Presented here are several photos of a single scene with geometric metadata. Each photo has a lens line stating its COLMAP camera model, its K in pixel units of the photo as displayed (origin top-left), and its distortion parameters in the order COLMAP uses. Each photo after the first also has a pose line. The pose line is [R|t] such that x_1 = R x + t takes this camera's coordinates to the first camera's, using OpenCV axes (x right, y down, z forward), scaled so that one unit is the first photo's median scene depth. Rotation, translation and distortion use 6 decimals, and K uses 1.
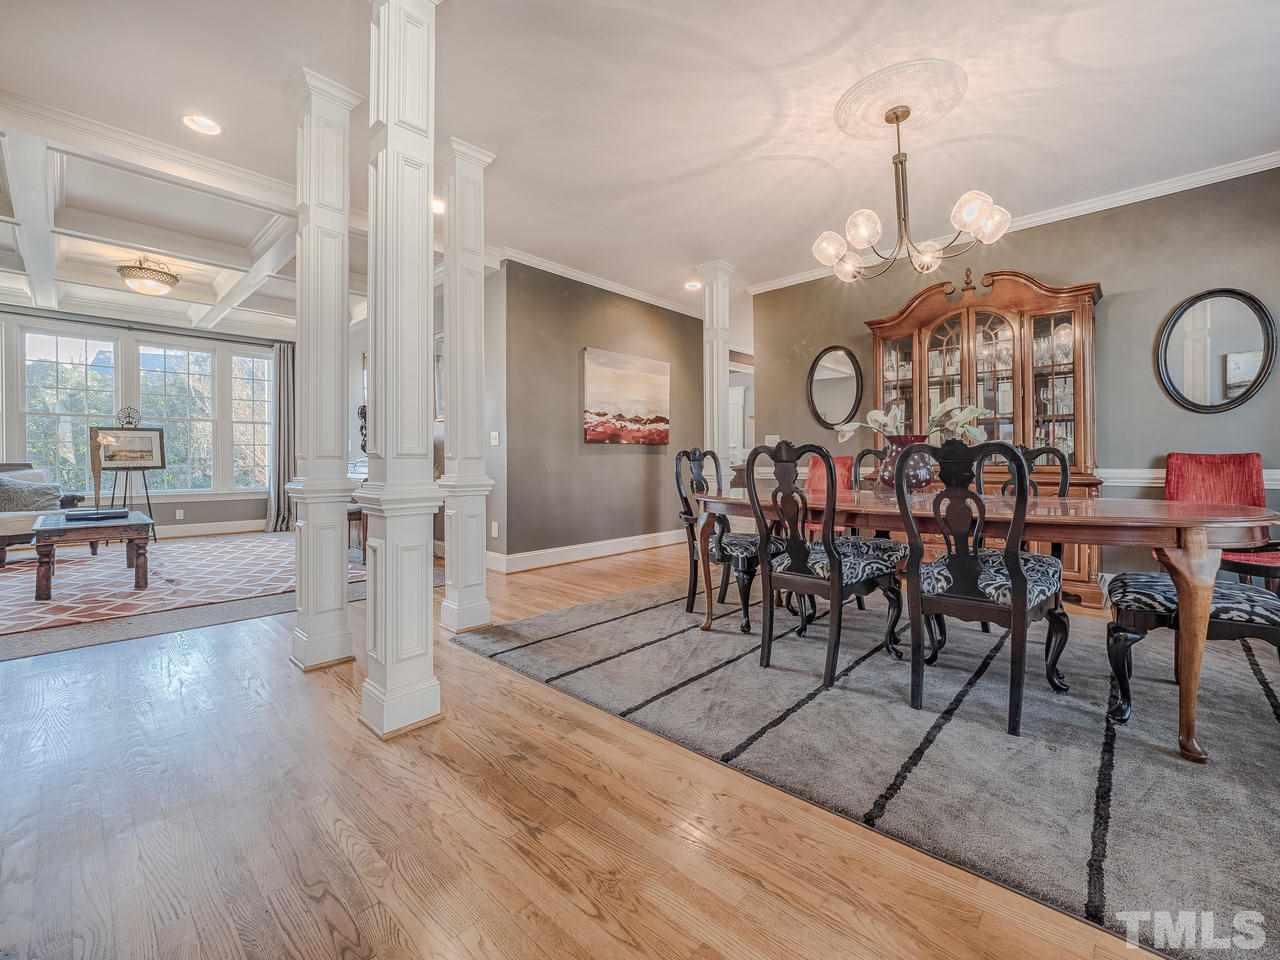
lens RADIAL K [[538.6, 0, 643.1], [0, 538.6, 468.8], [0, 0, 1]] dist [-0.013423, -0.000295]
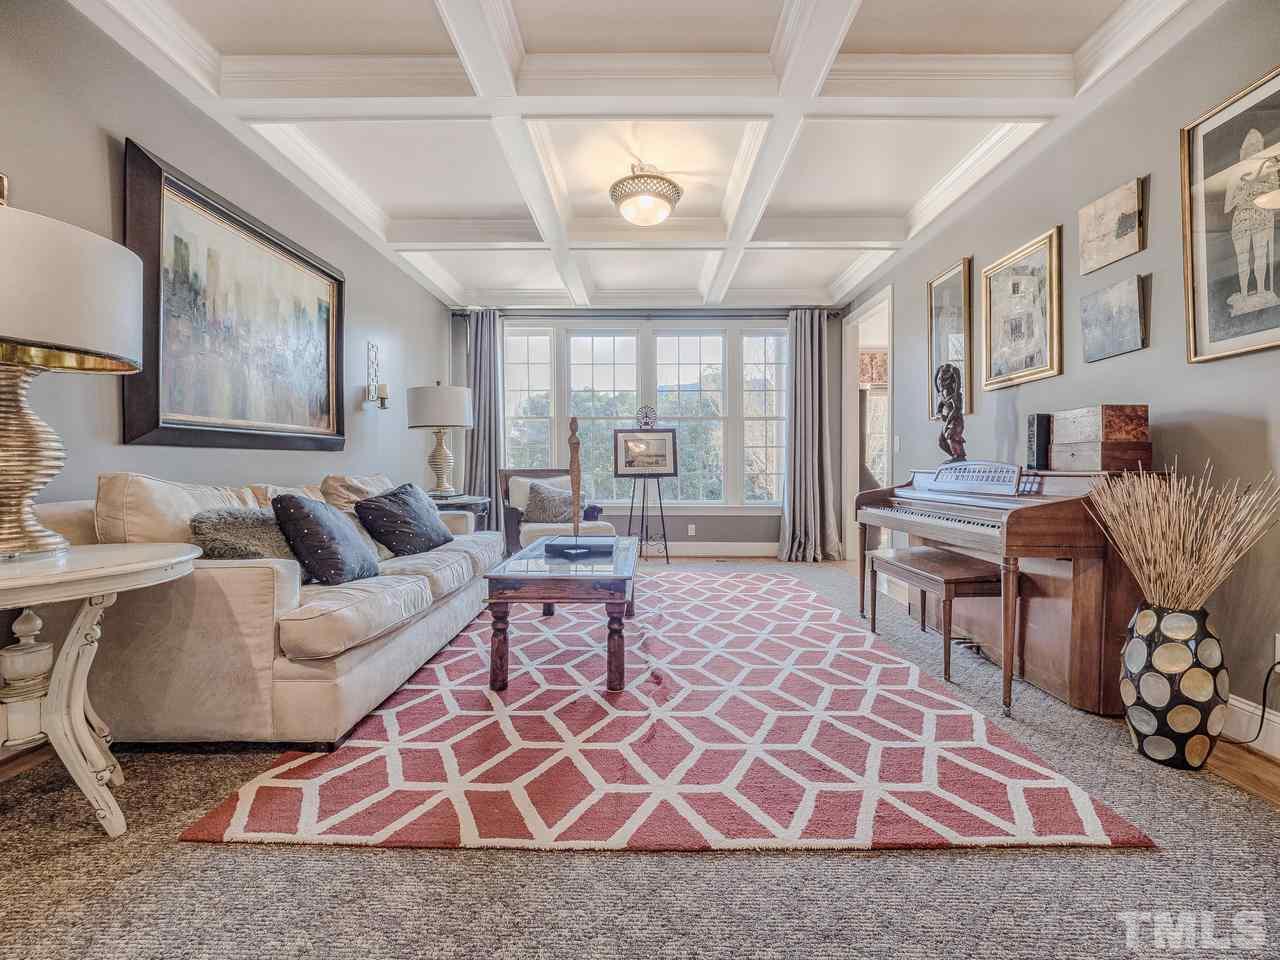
lens RADIAL K [[538.6, 0, 643.1], [0, 538.6, 468.8], [0, 0, 1]] dist [-0.013423, -0.000295]
pose [[0.675615, -0.003775, -0.737245, -0.316262], [-0.005524, 0.999933, -0.010183, -0.002677], [0.737234, 0.010953, 0.675549, 0.396632]]
